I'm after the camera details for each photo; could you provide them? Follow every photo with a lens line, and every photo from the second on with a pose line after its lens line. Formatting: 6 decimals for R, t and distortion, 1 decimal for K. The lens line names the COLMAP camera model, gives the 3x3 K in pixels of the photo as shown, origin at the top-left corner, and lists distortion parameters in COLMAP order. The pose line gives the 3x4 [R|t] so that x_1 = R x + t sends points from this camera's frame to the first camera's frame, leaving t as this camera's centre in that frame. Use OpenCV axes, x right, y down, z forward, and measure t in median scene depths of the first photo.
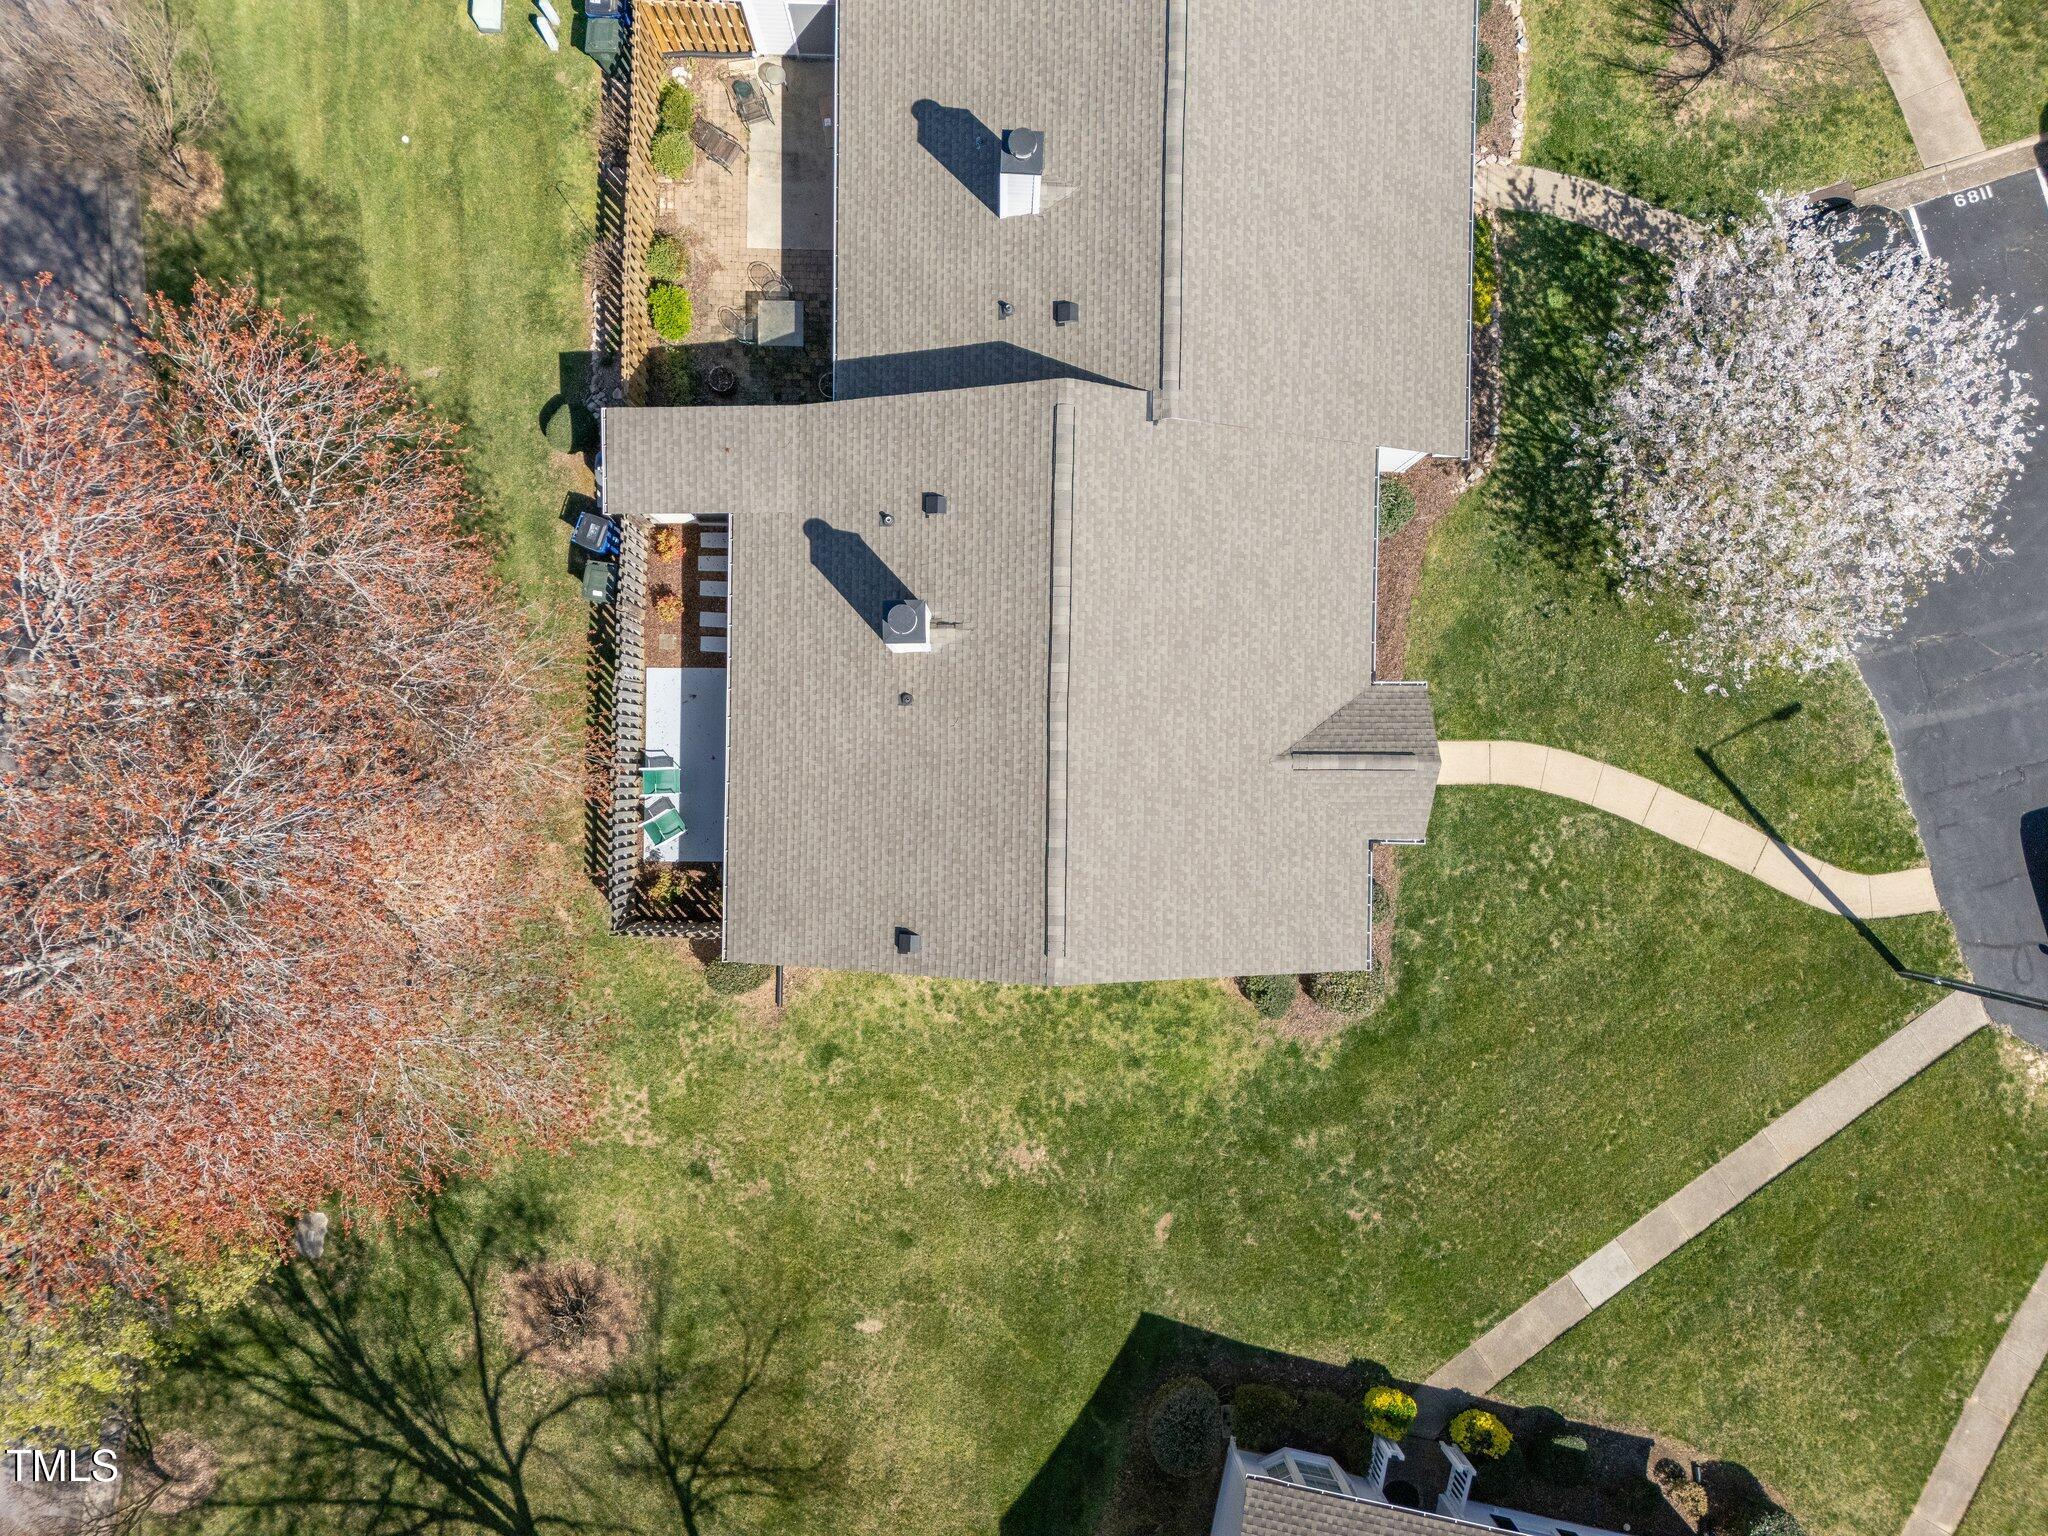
lens RADIAL K [[1474.3, 0, 1020.8], [0, 1474.3, 756.8], [0, 0, 1]] dist [0.075218, -0.090074]
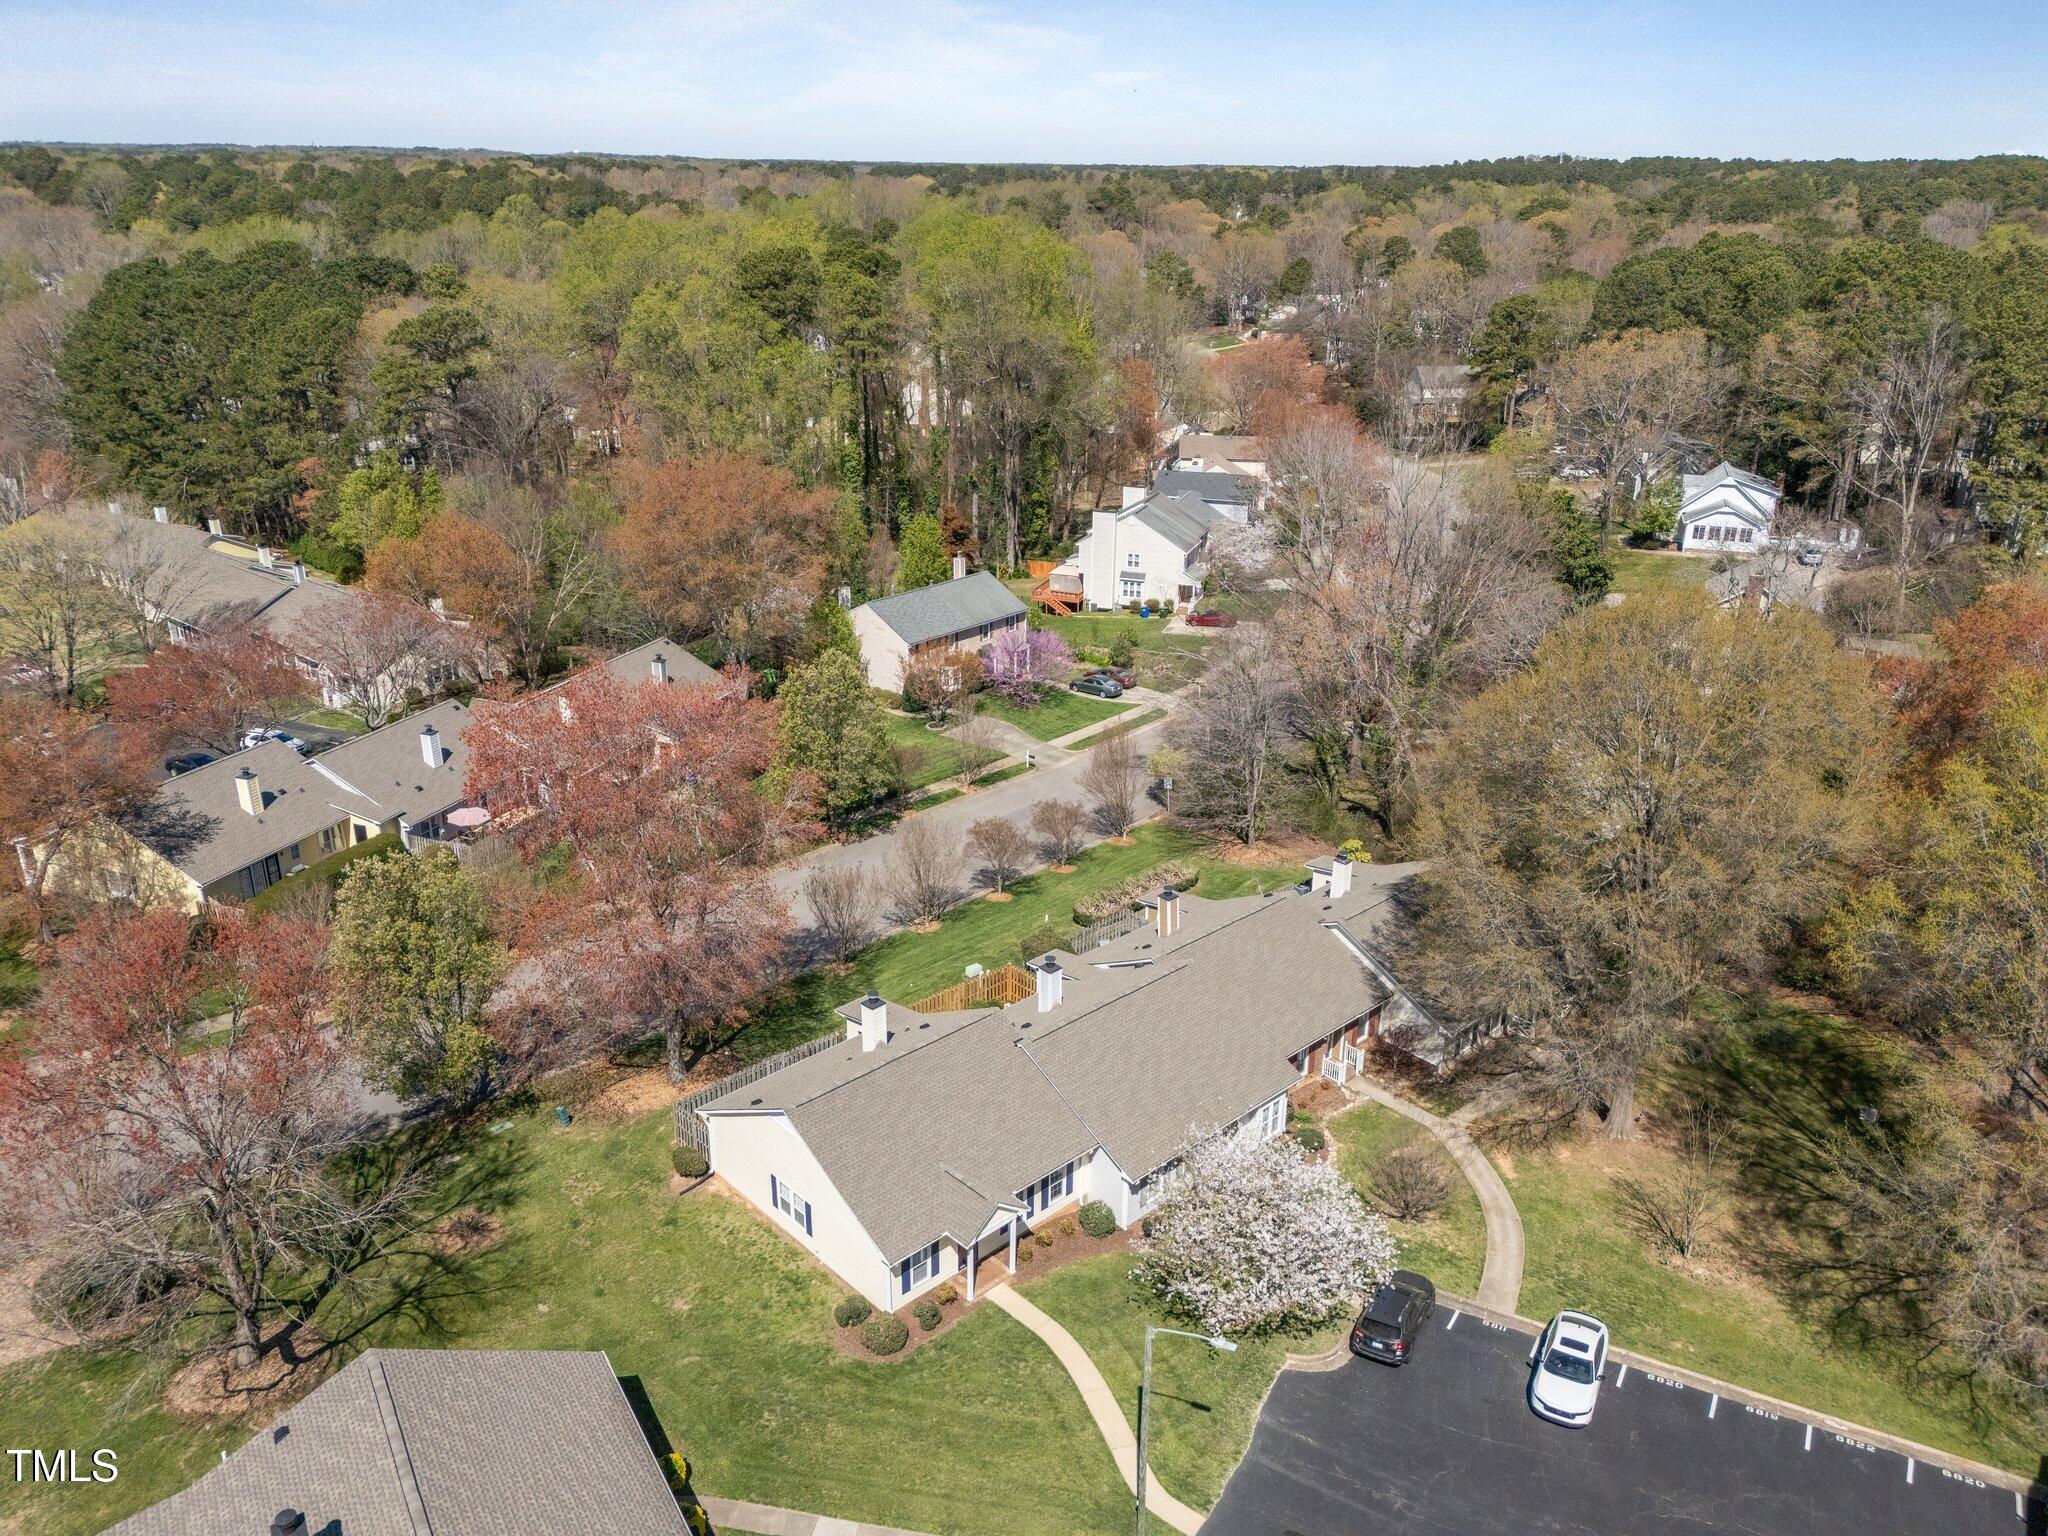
lens RADIAL K [[1503.3, 0, 1024.0], [0, 1503.3, 768.0], [0, 0, 1]] dist [0.093371, -0.094485]
pose [[0.697629, 0.238427, -0.675623, 1.298486], [-0.716366, 0.247338, -0.652414, 0.968076], [0.011554, 0.939136, 0.343351, -0.159798]]
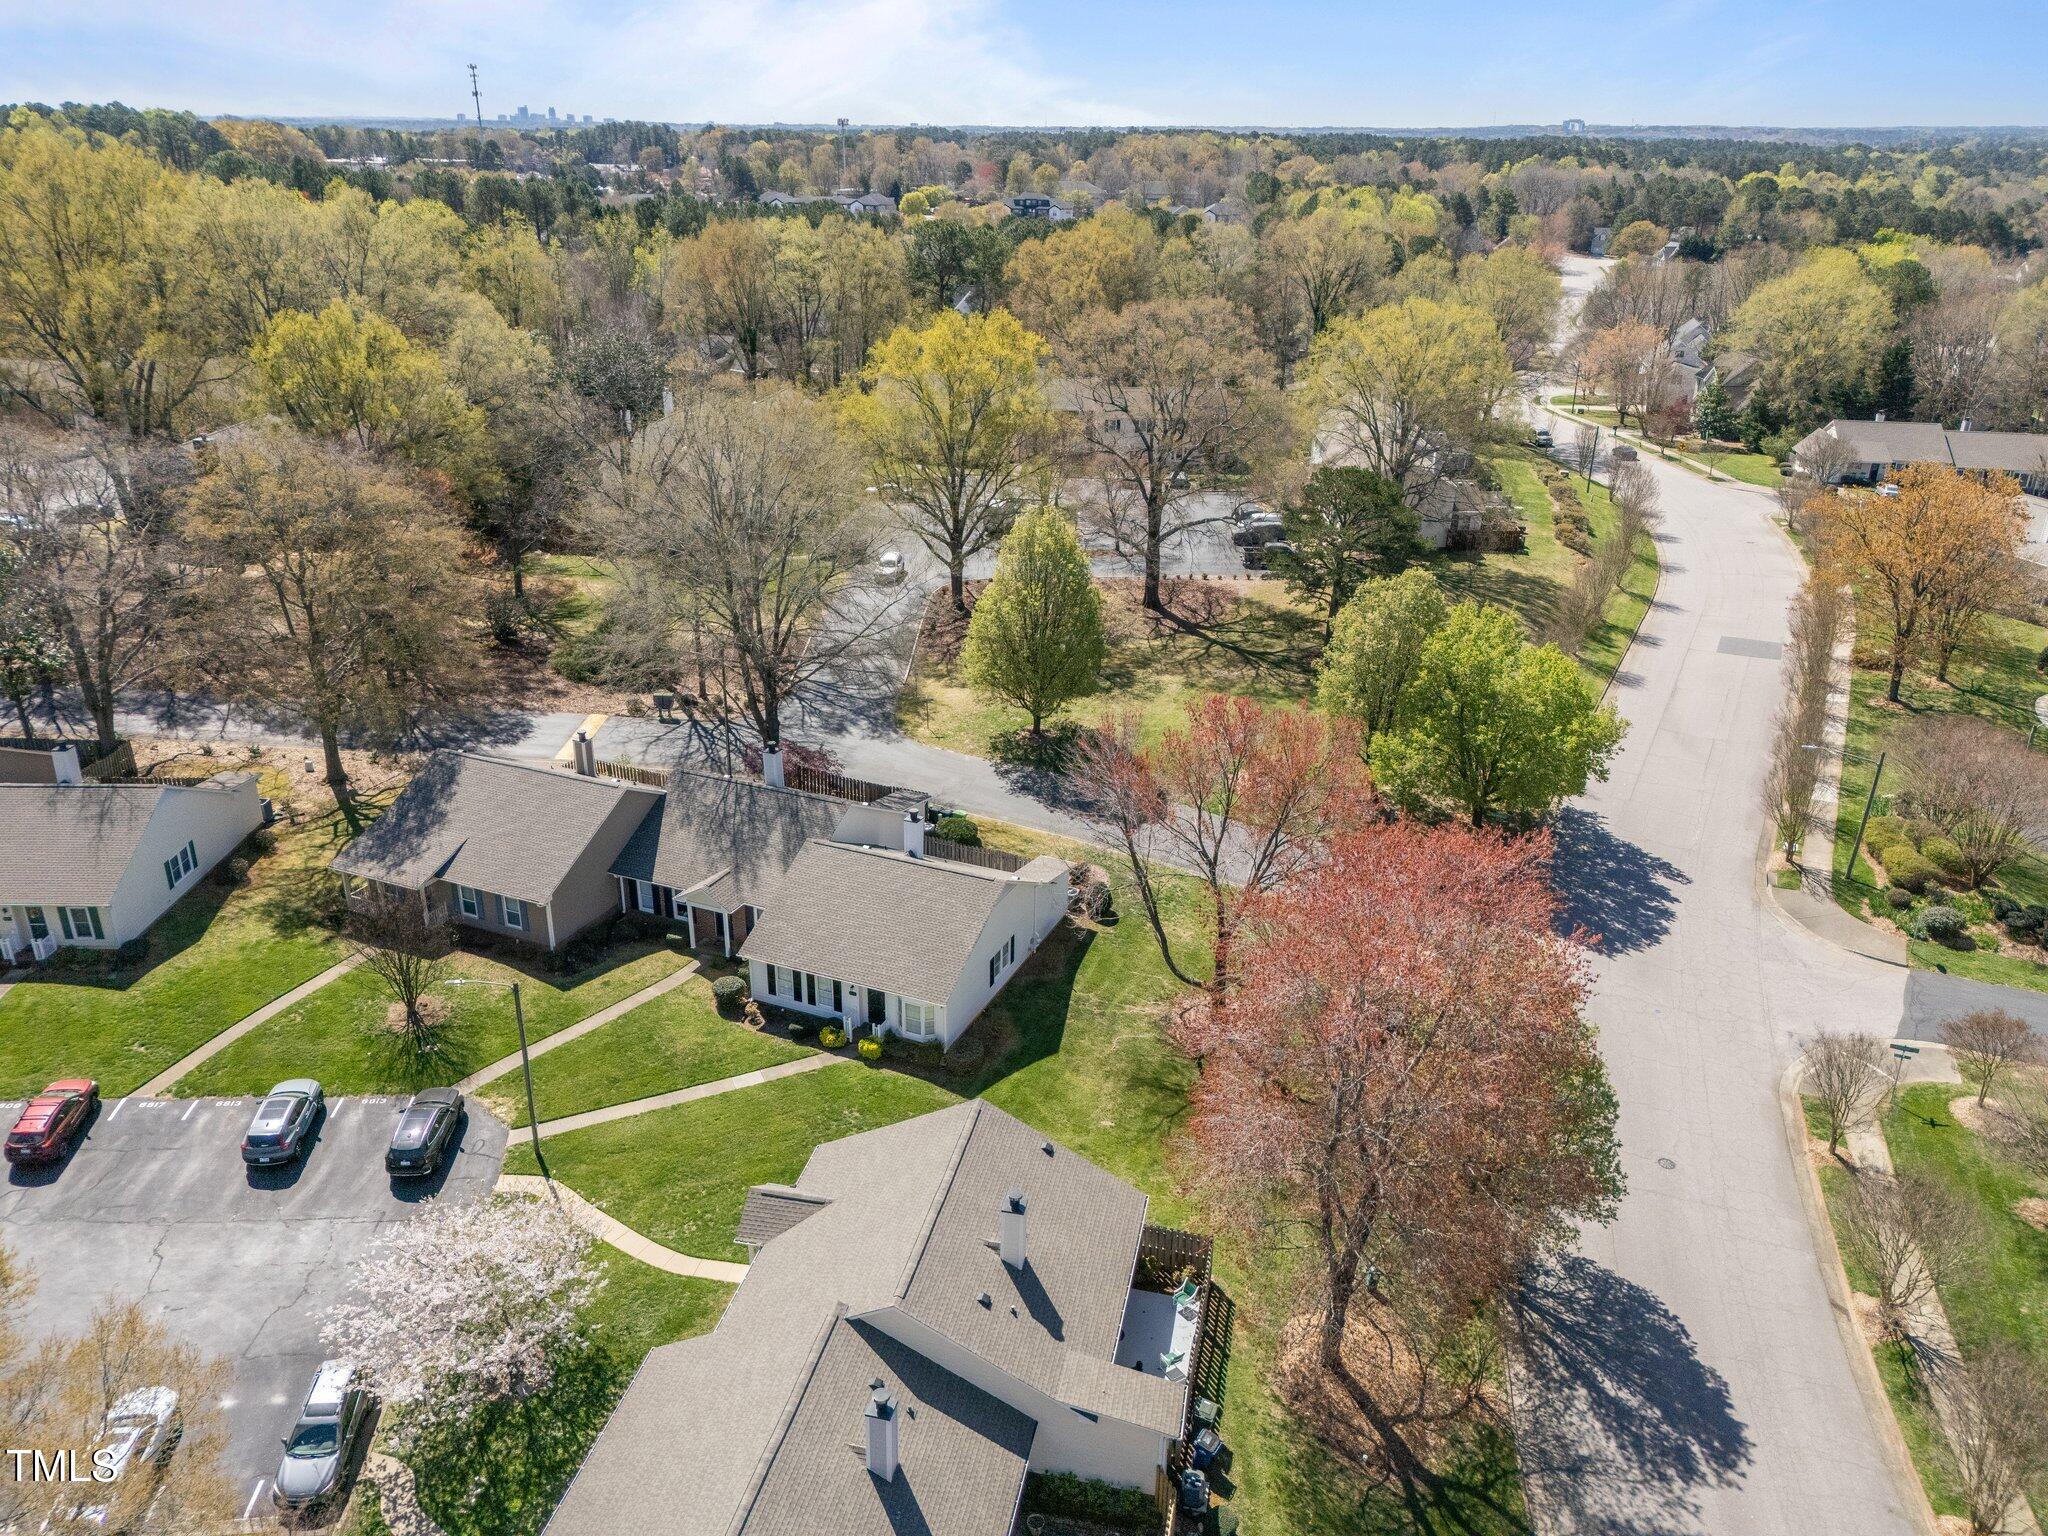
lens RADIAL K [[1473.1, 0, 1011.3], [0, 1473.1, 796.0], [0, 0, 1]] dist [0.068638, -0.079881]
pose [[-0.977690, -0.117493, 0.174117, -0.265794], [0.206957, -0.397058, 0.894155, -1.224207], [-0.035923, 0.910242, 0.412516, -0.200671]]
